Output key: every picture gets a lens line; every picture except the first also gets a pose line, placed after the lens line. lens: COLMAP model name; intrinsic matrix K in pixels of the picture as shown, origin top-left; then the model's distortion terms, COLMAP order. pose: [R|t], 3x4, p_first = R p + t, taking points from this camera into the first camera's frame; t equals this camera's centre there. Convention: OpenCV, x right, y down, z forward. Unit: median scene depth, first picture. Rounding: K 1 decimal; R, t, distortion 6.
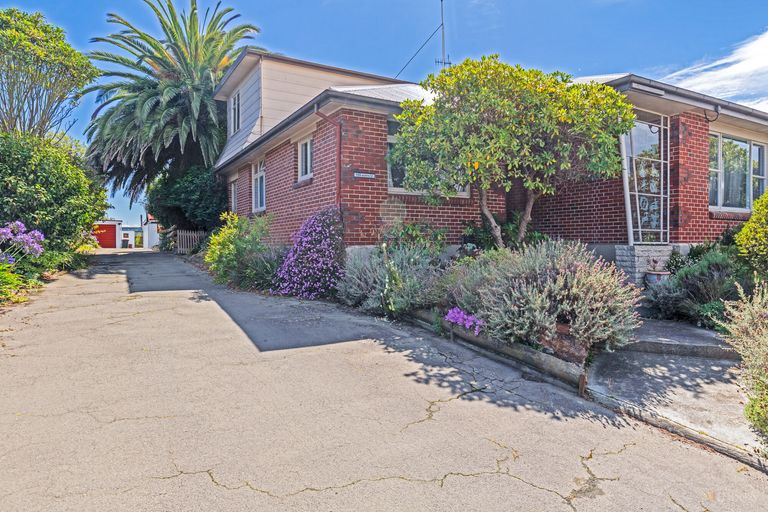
lens RADIAL K [[479.0, 0, 385.9], [0, 479.0, 250.9], [0, 0, 1]] dist [0.015220, 0.002442]
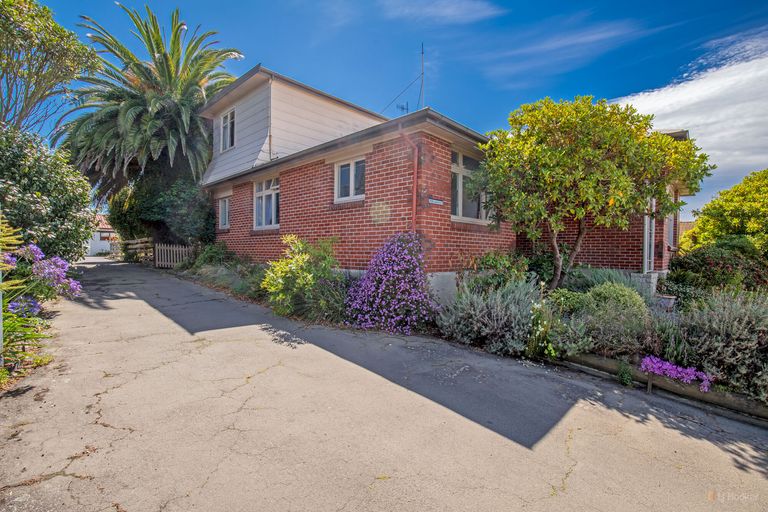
lens RADIAL K [[356.3, 0, 381.8], [0, 356.3, 261.7], [0, 0, 1]] dist [-0.021462, 0.001804]
pose [[0.962750, 0.009440, 0.270227, -0.209894], [-0.013762, 0.999806, 0.014104, -0.025821], [-0.270042, -0.017297, 0.962693, 0.193646]]
